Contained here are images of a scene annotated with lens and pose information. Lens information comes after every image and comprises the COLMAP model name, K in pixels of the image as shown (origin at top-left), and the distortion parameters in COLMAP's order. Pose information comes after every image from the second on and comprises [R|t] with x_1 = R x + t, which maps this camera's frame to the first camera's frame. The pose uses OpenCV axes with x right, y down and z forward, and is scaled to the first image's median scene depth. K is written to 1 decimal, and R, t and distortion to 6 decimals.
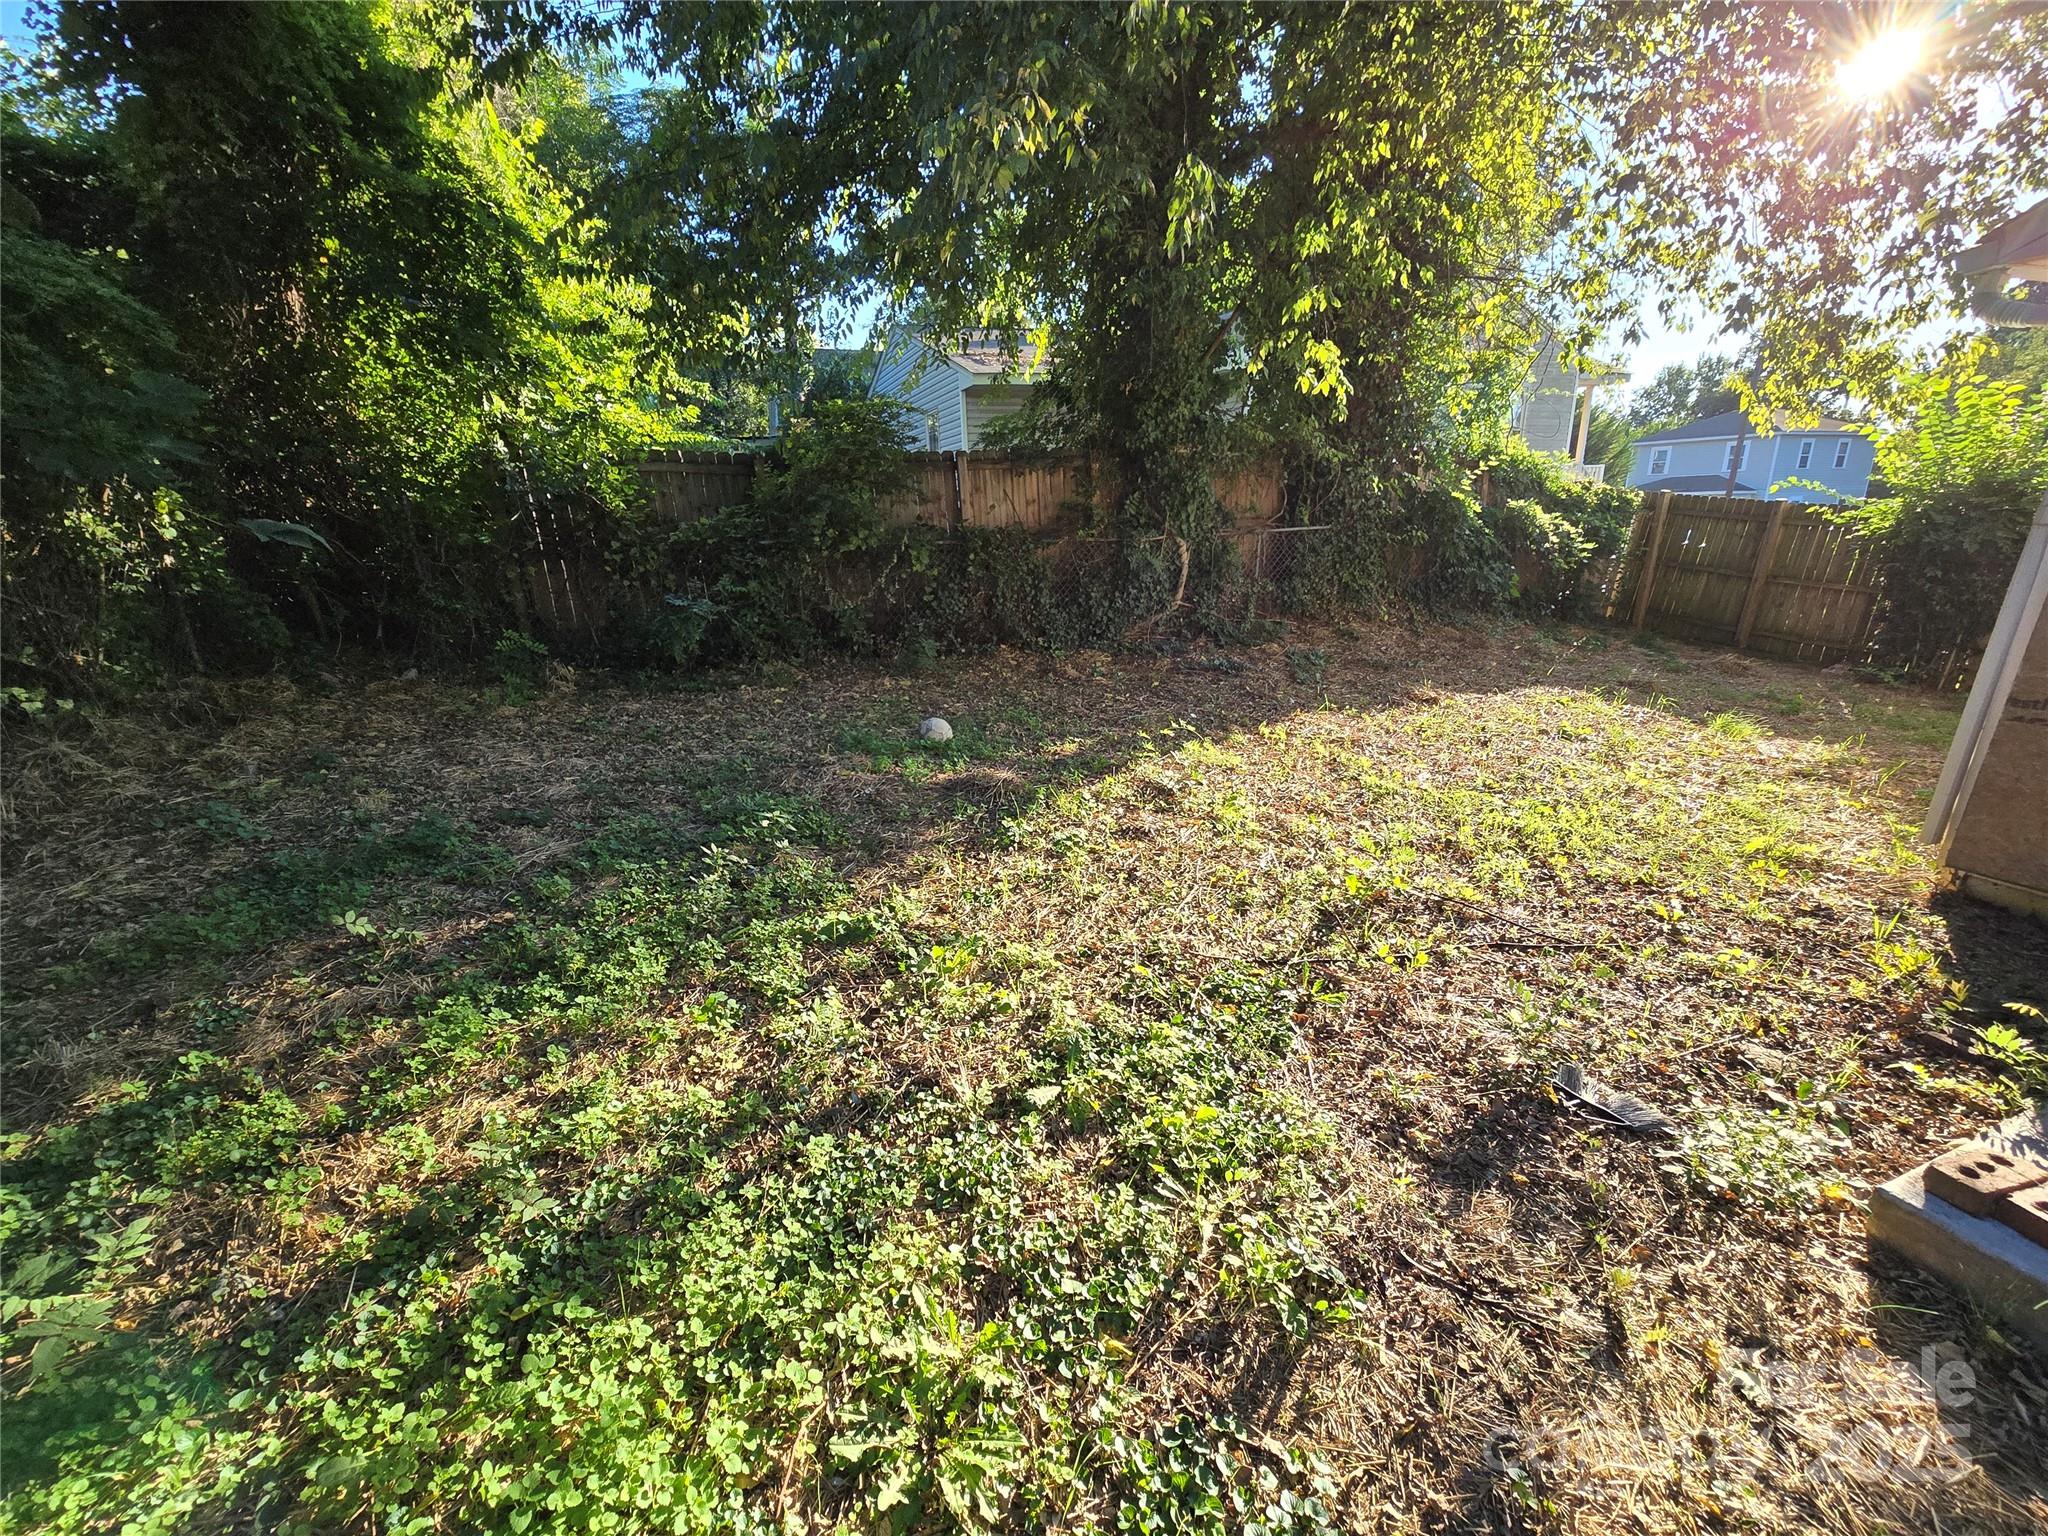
lens RADIAL K [[835.3, 0, 1026.9], [0, 835.3, 771.3], [0, 0, 1]] dist [0.001830, 0.000249]
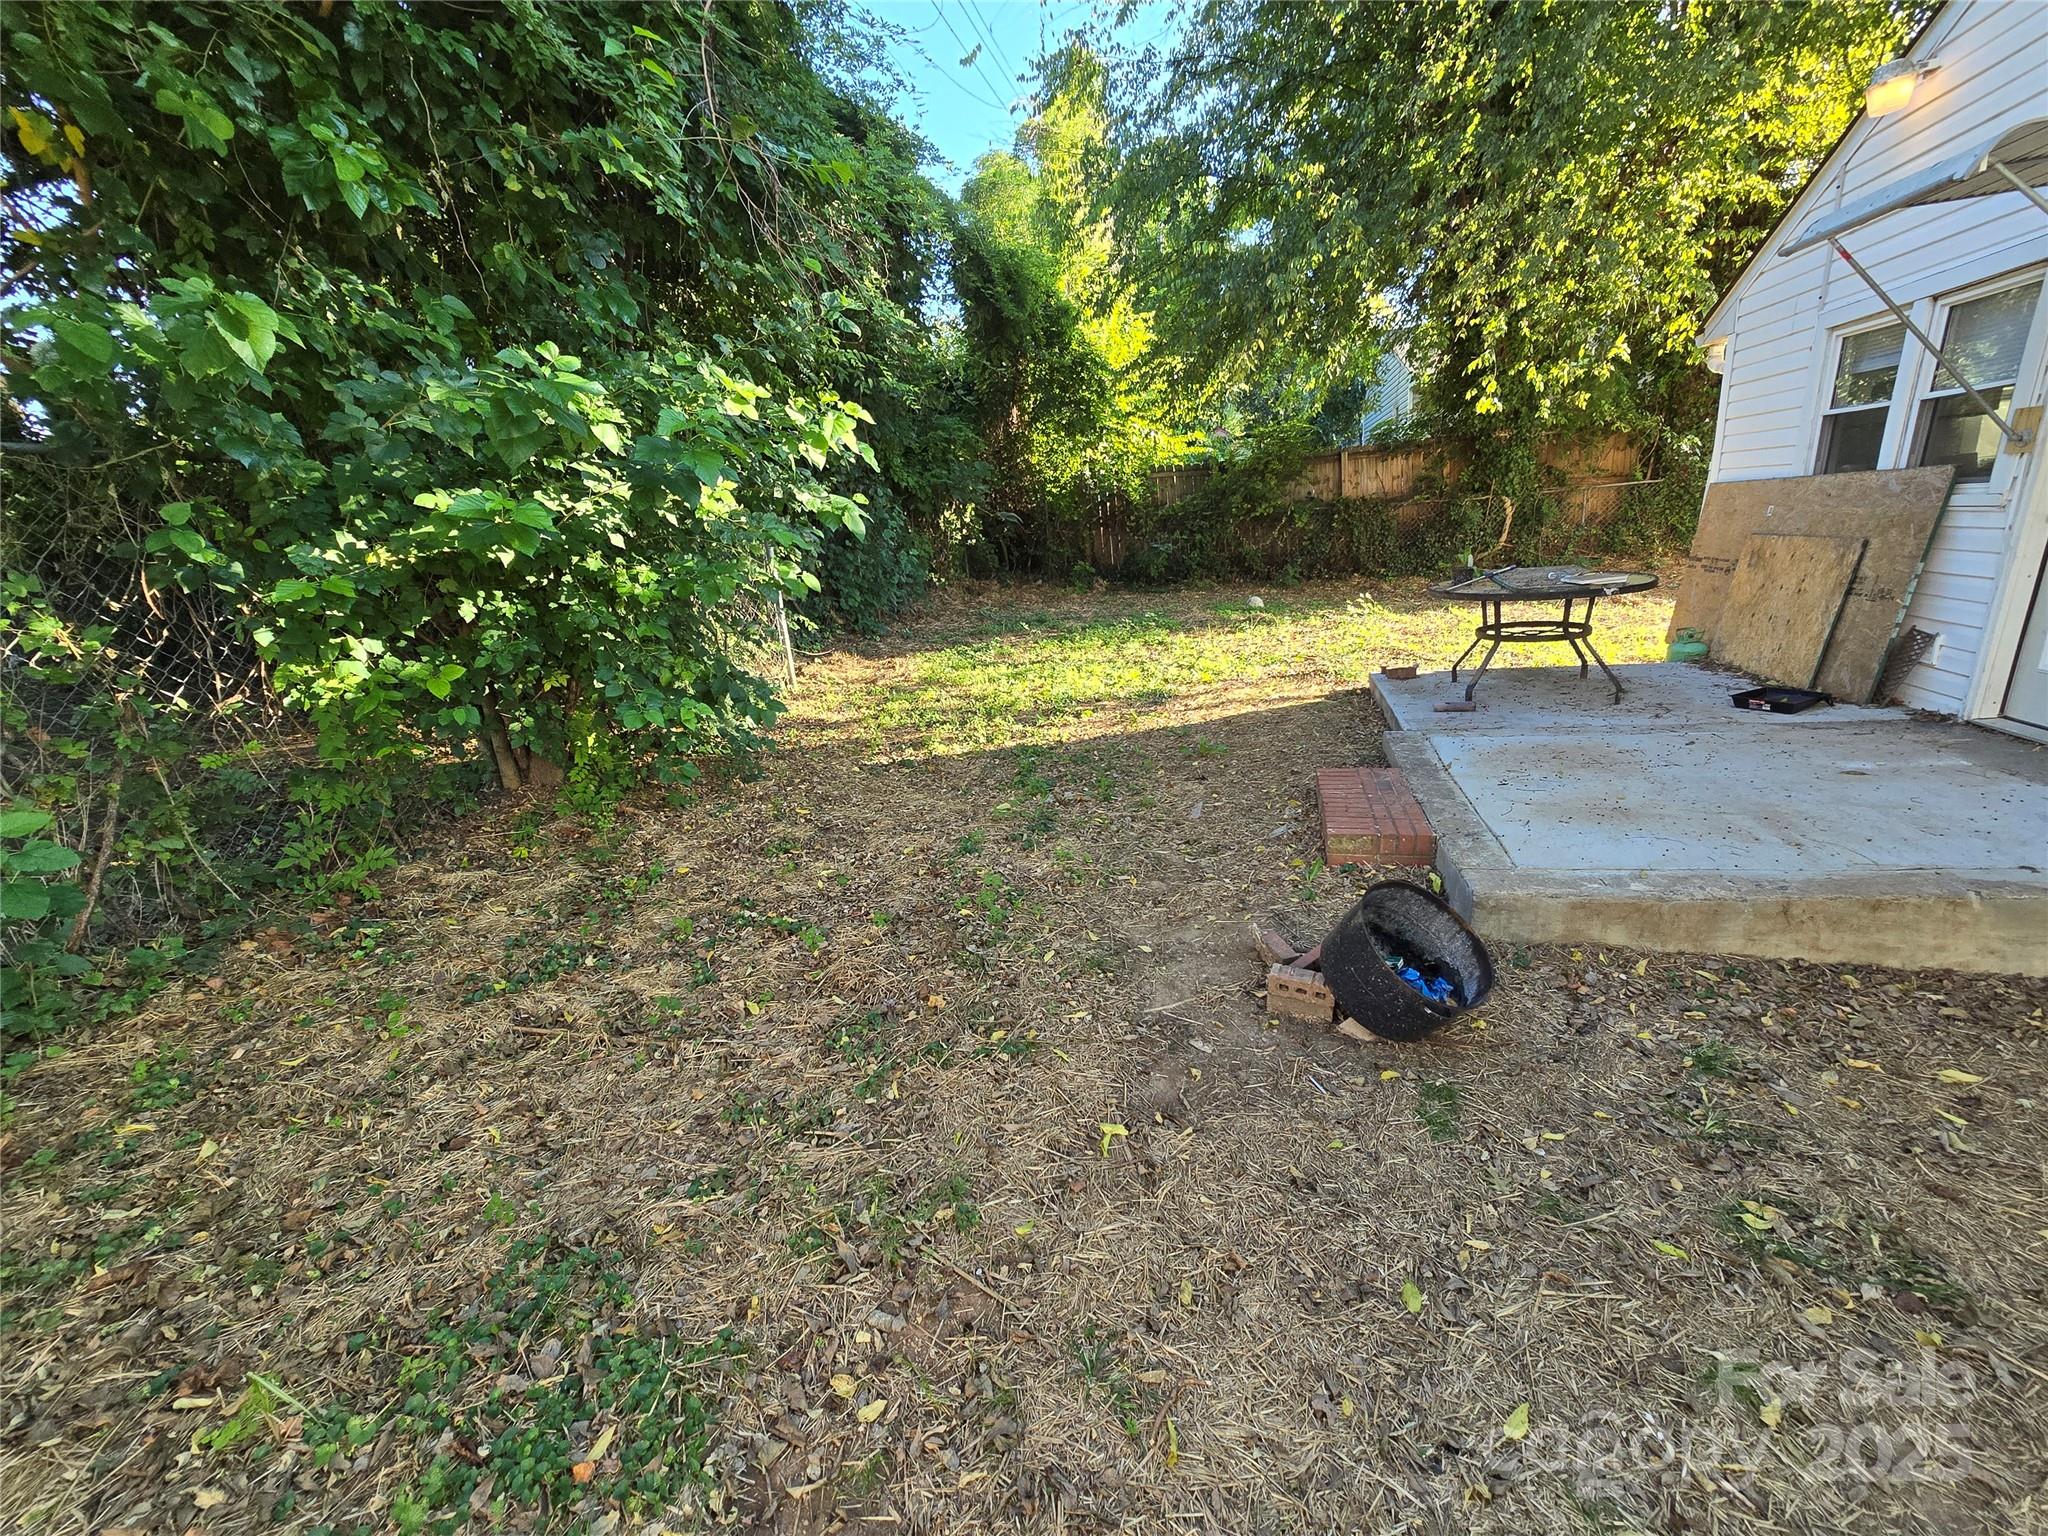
lens RADIAL K [[835.3, 0, 1023.7], [0, 835.3, 768.2], [0, 0, 1]] dist [0.001830, 0.000249]
pose [[0.821934, 0.118721, -0.557072, 0.445166], [-0.112547, 0.992605, 0.045482, 0.243884], [0.558352, 0.025314, 0.829218, -0.728728]]
